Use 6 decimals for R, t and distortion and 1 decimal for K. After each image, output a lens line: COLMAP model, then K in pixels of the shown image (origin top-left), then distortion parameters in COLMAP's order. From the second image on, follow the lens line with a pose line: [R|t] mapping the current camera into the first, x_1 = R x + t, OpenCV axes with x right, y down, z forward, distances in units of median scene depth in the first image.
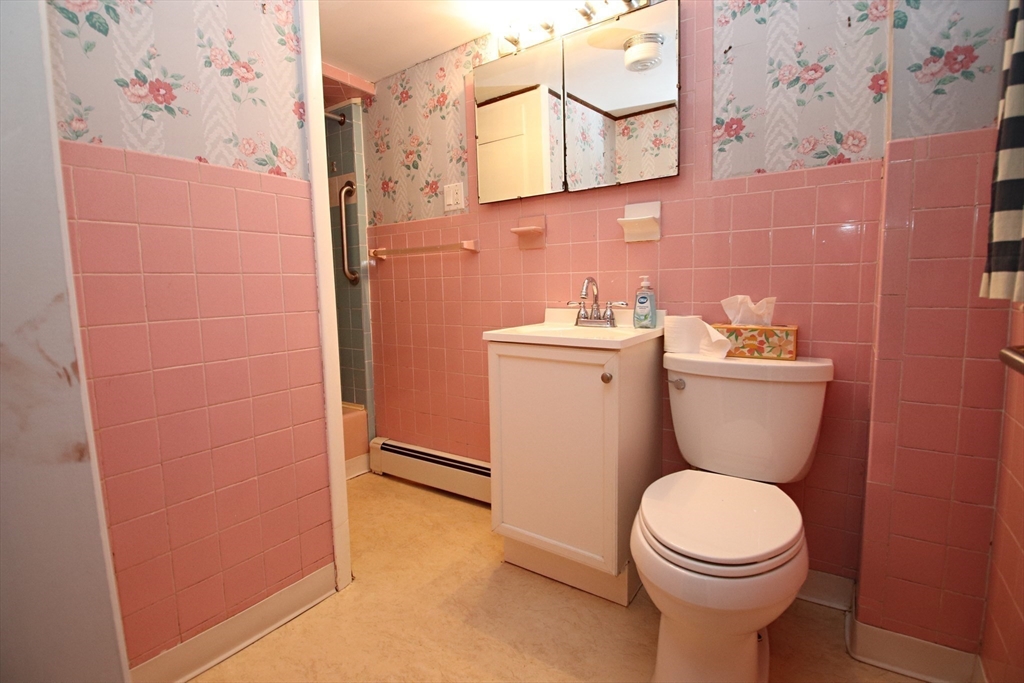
lens RADIAL K [[485.5, 0, 508.5], [0, 485.5, 336.5], [0, 0, 1]] dist [0.015415, -0.029282]
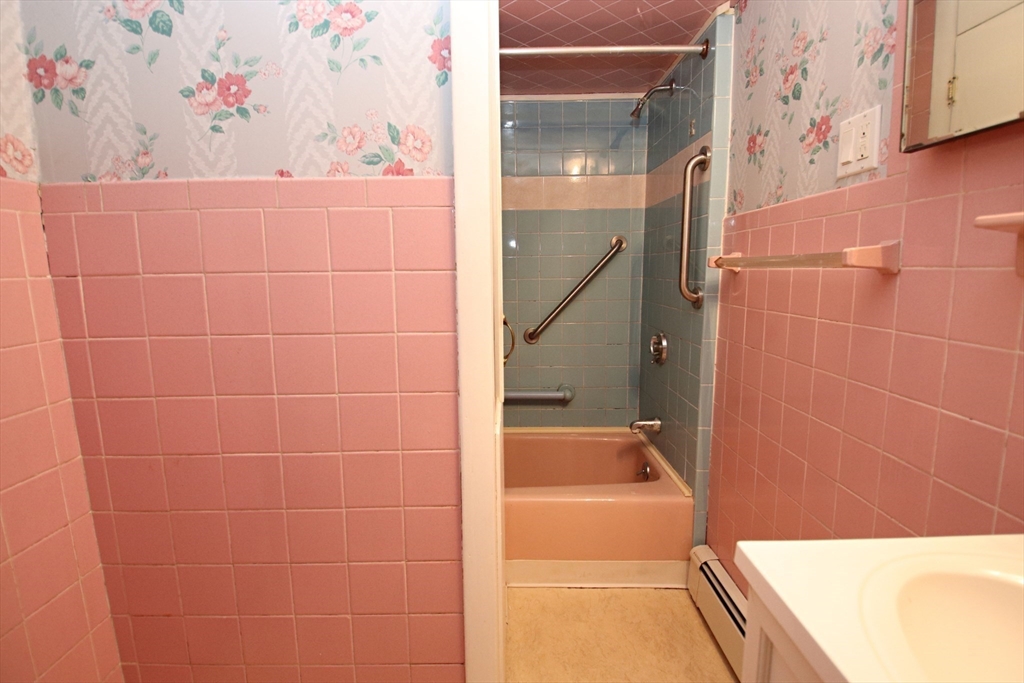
lens RADIAL K [[485.5, 0, 508.5], [0, 485.5, 336.5], [0, 0, 1]] dist [0.015415, -0.029282]
pose [[0.566278, 0.128289, -0.814169, 0.136181], [-0.085927, 0.991618, 0.096485, -0.200895], [0.819723, 0.015322, 0.572555, 0.767388]]
